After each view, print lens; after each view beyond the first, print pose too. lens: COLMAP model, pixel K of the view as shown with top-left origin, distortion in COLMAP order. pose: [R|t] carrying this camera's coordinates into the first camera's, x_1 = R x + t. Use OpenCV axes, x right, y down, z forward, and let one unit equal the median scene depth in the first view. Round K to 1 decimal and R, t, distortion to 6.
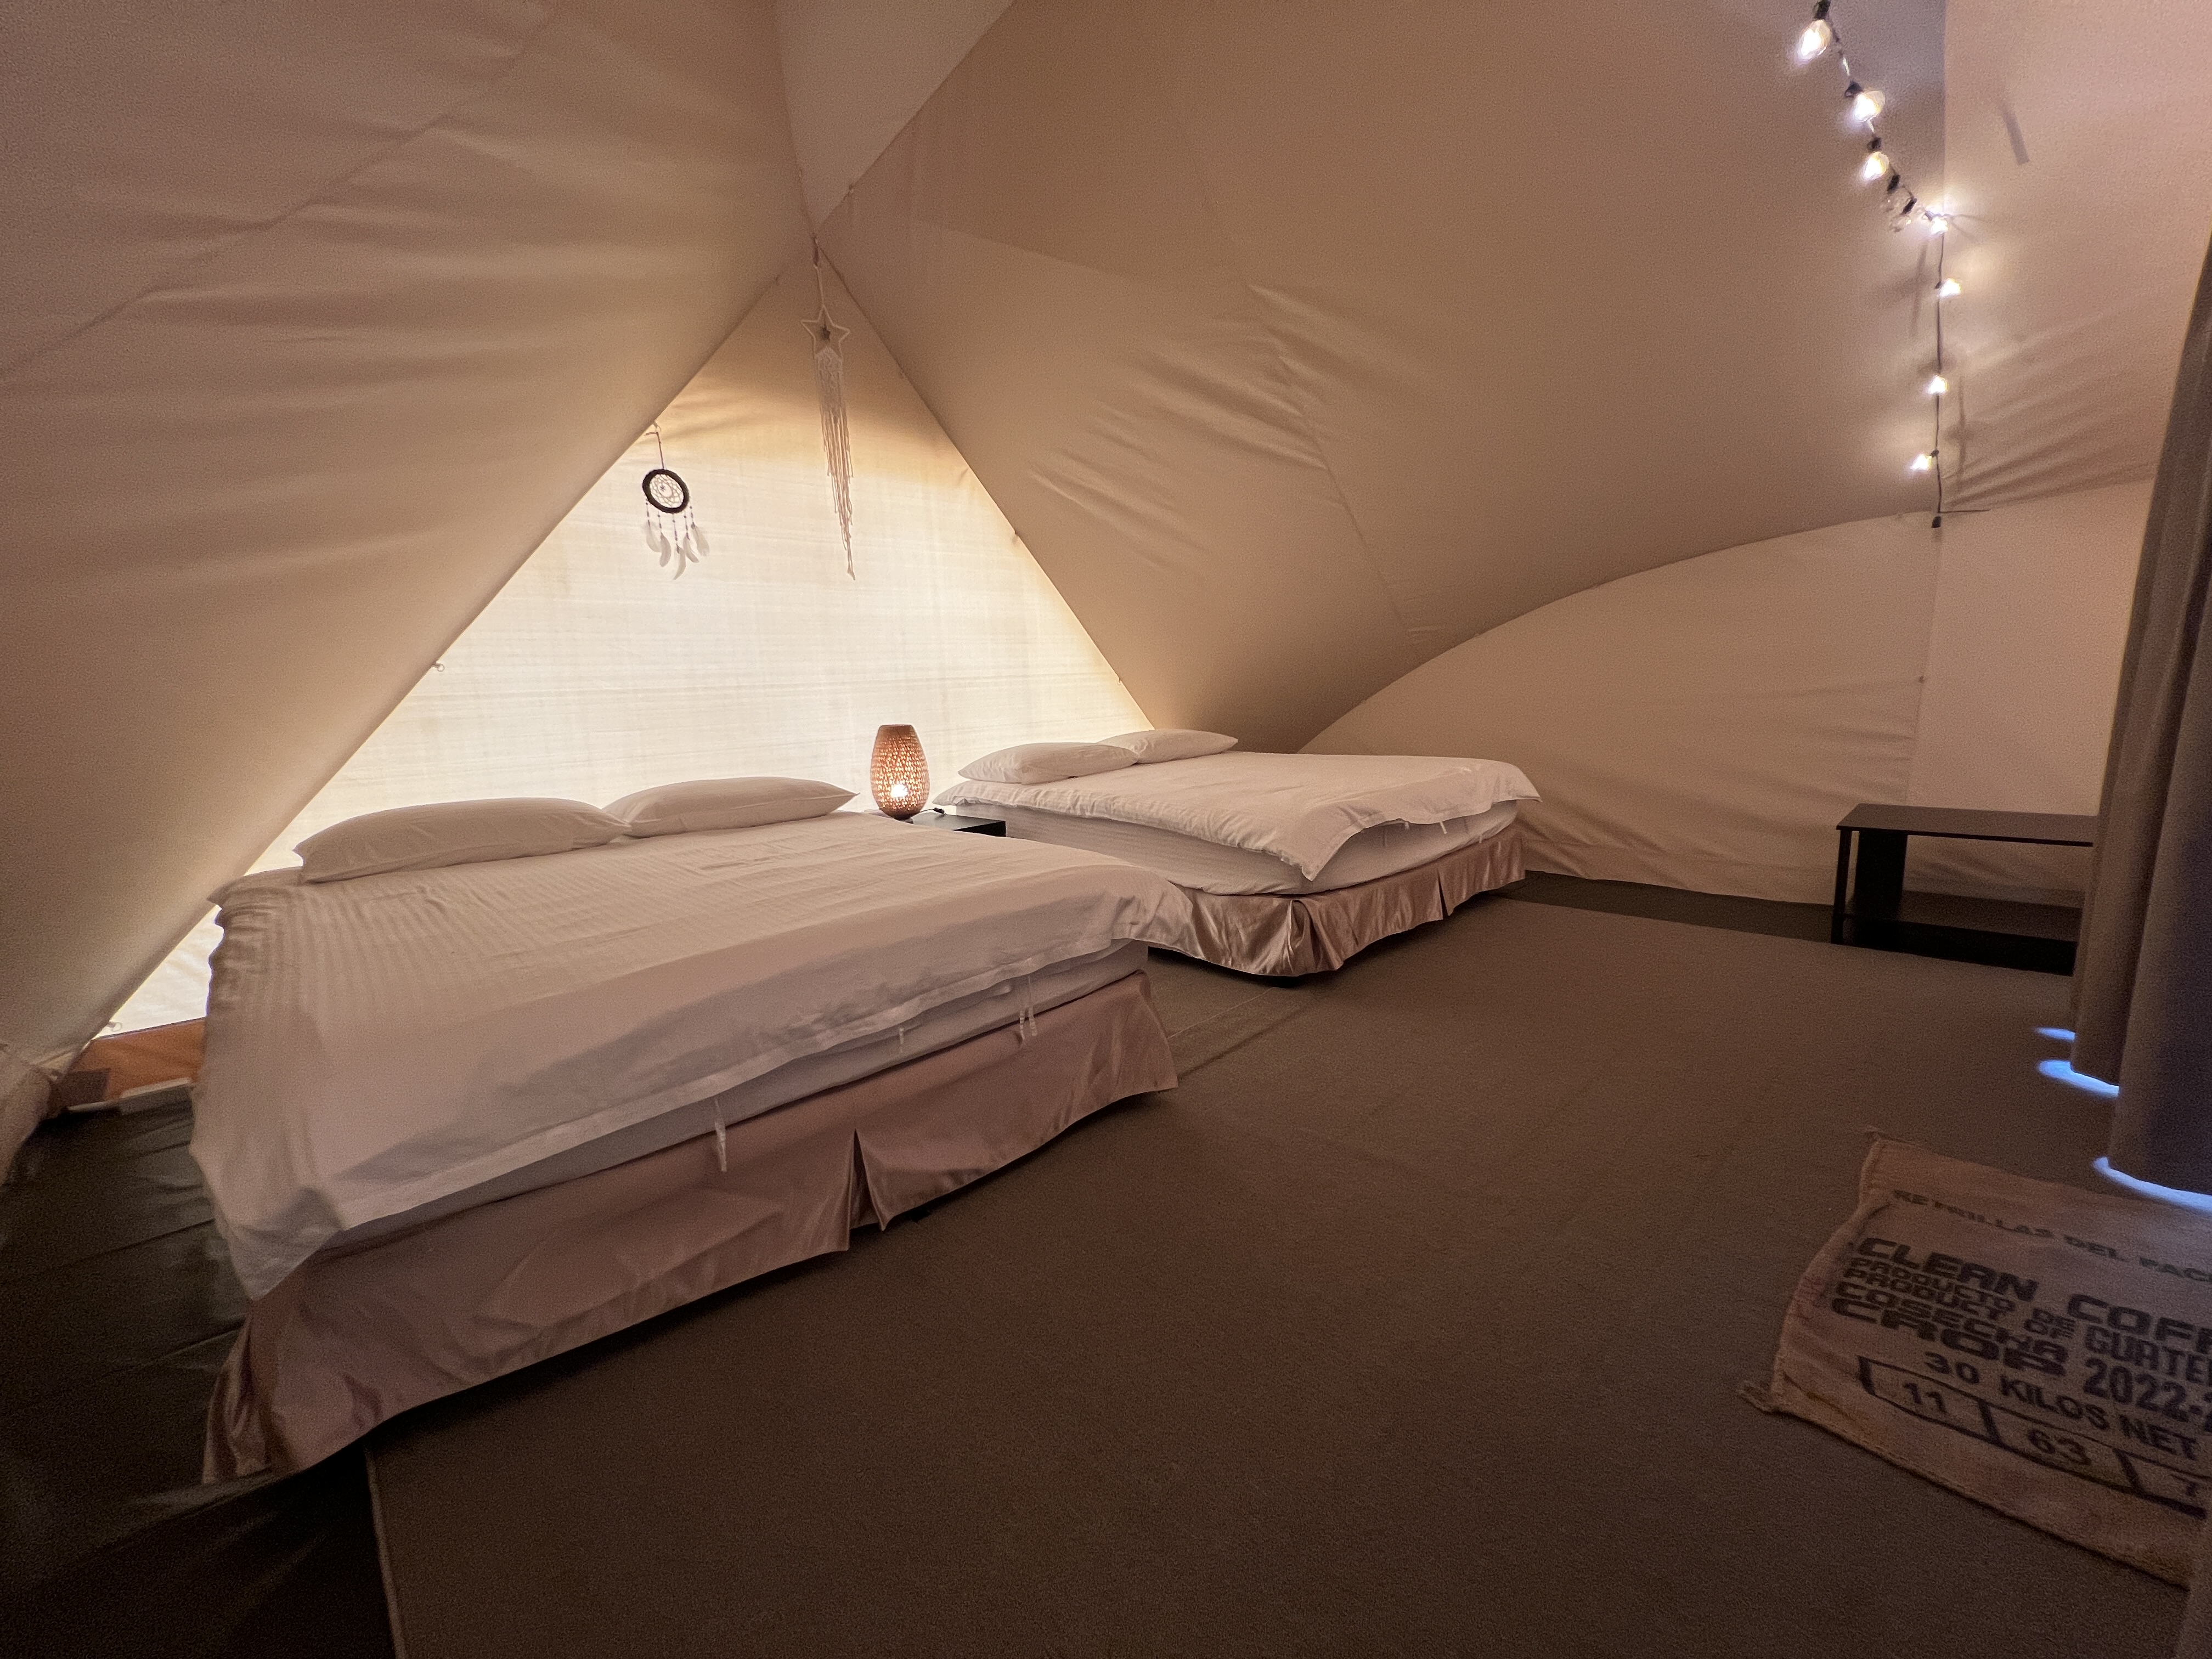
lens RADIAL K [[891.5, 0, 1106.0], [0, 891.5, 829.5], [0, 0, 1]] dist [-0.000283, -0.000122]
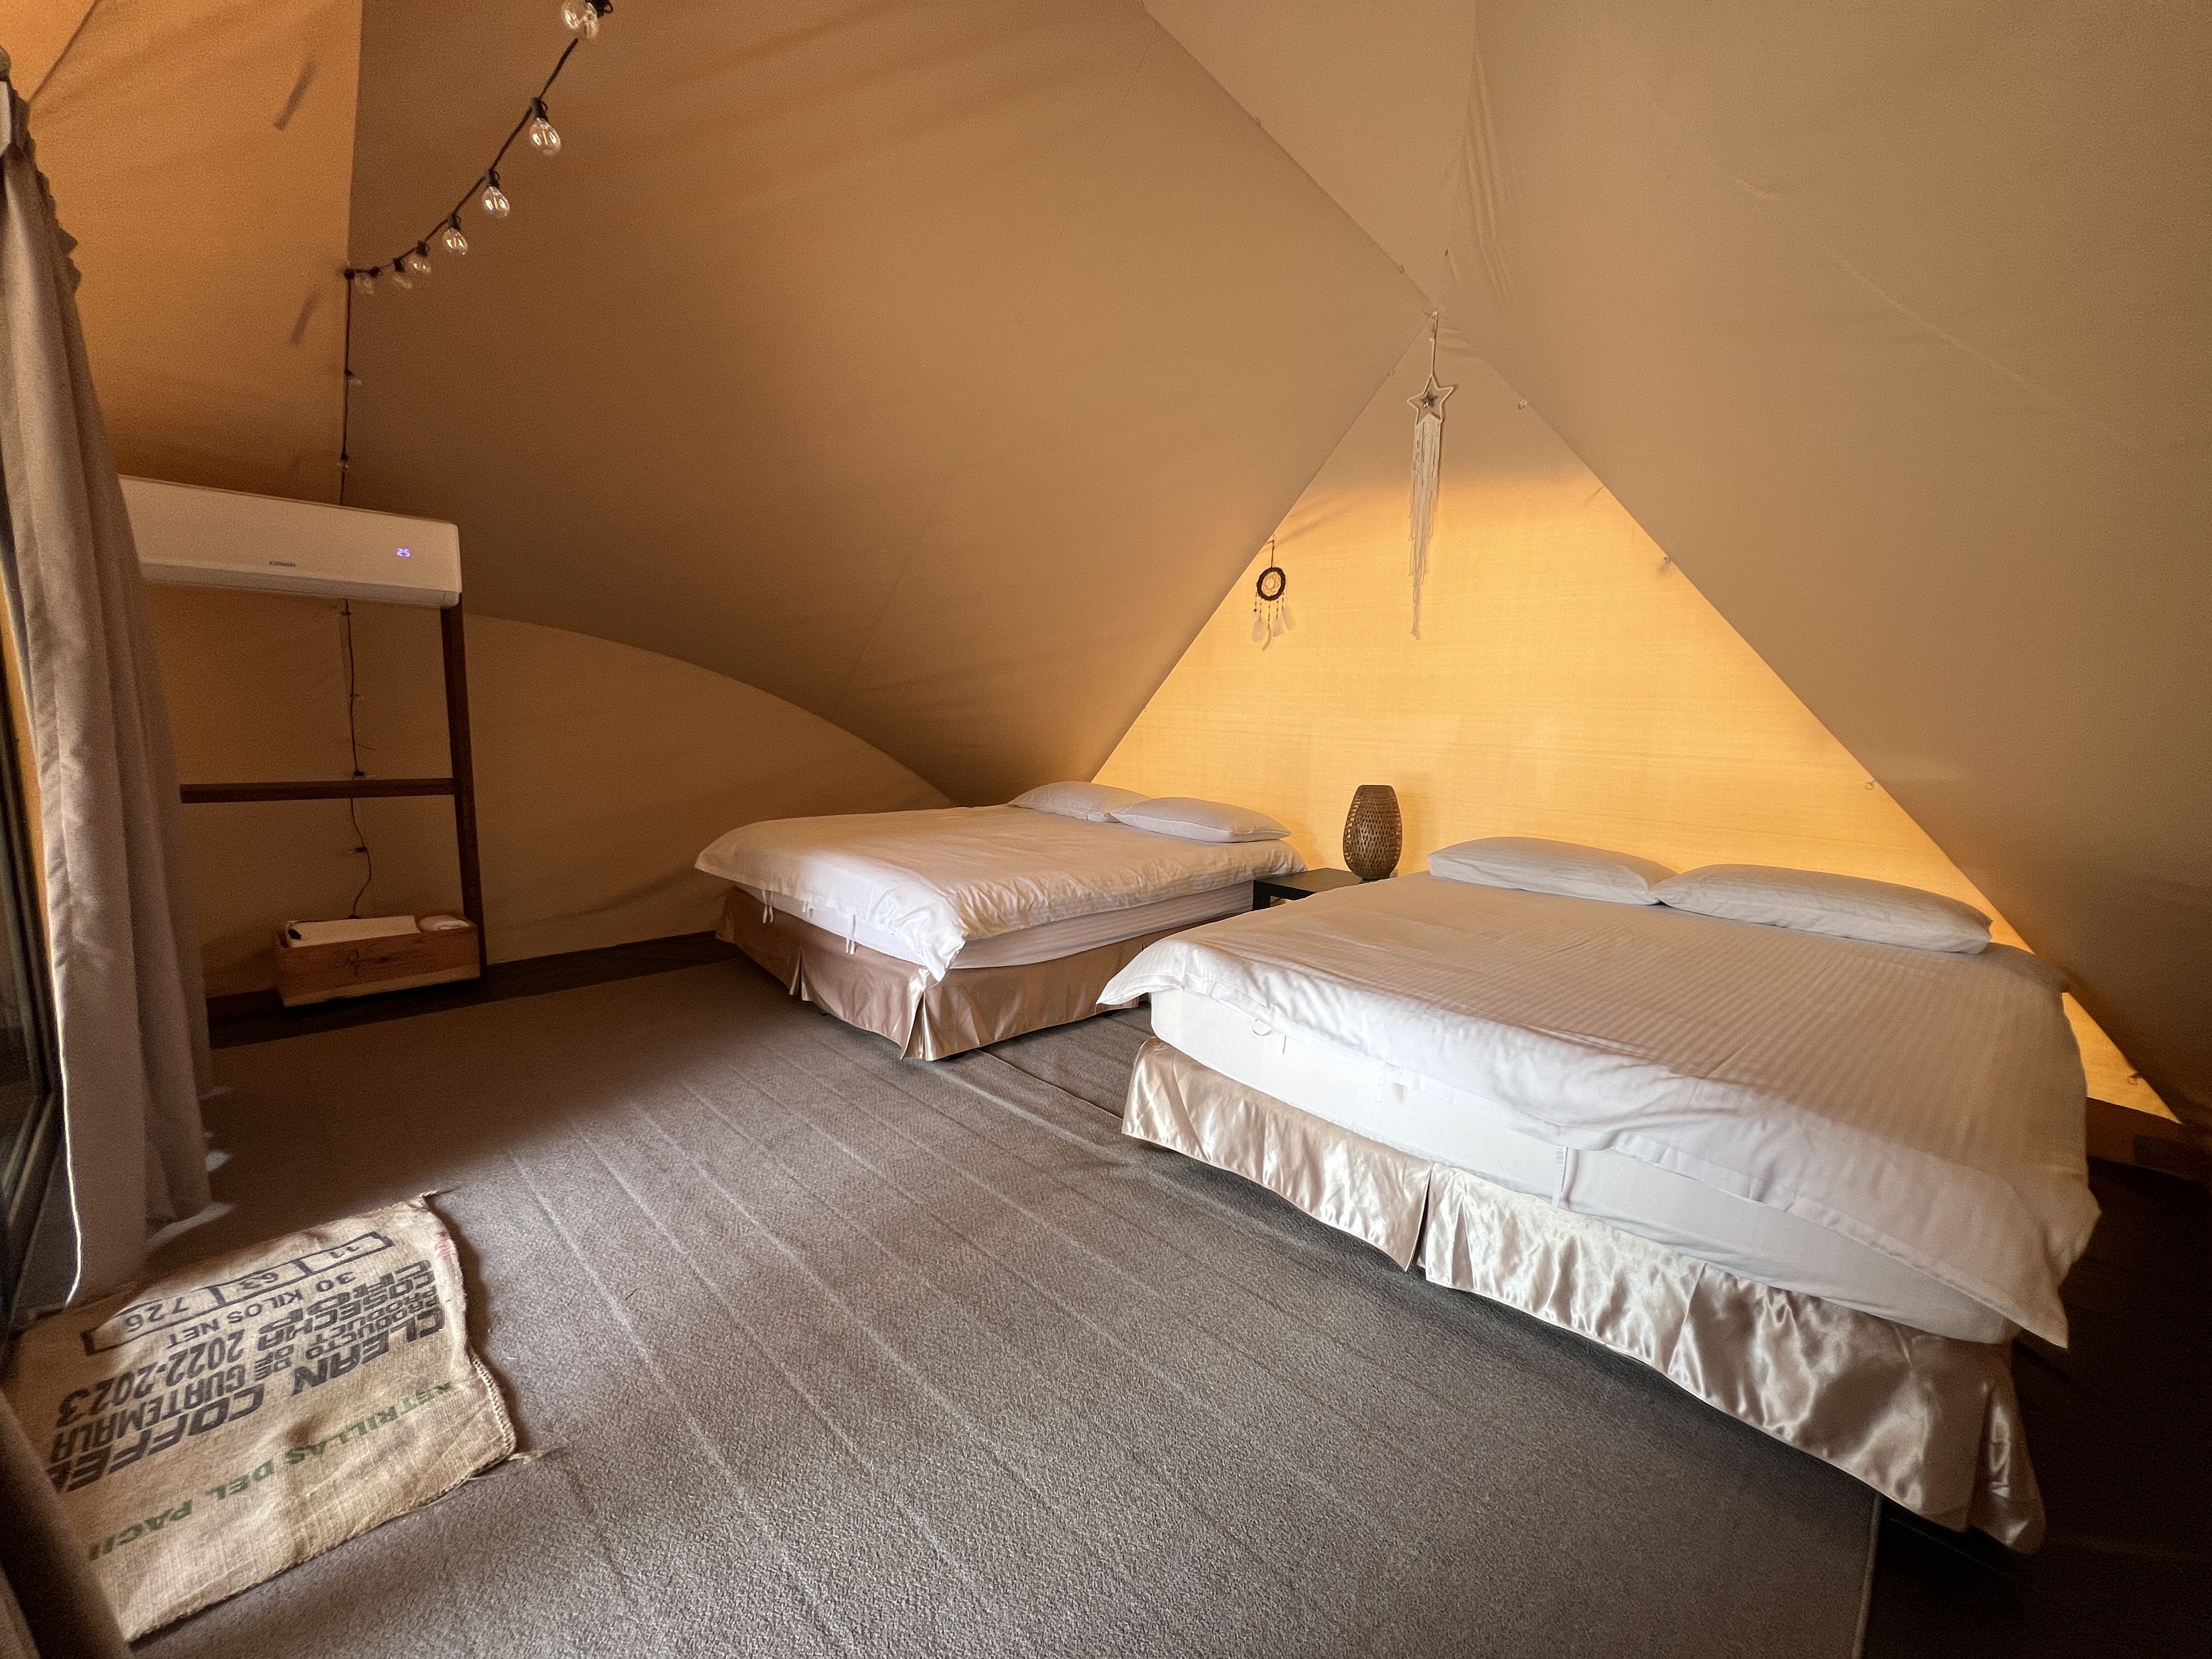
lens RADIAL K [[891.5, 0, 1106.0], [0, 891.5, 829.5], [0, 0, 1]] dist [-0.000283, -0.000122]
pose [[0.028320, 0.183750, -0.982565, 0.858017], [-0.202821, 0.963569, 0.174351, -0.213193], [0.978806, 0.194347, 0.064557, 0.754597]]
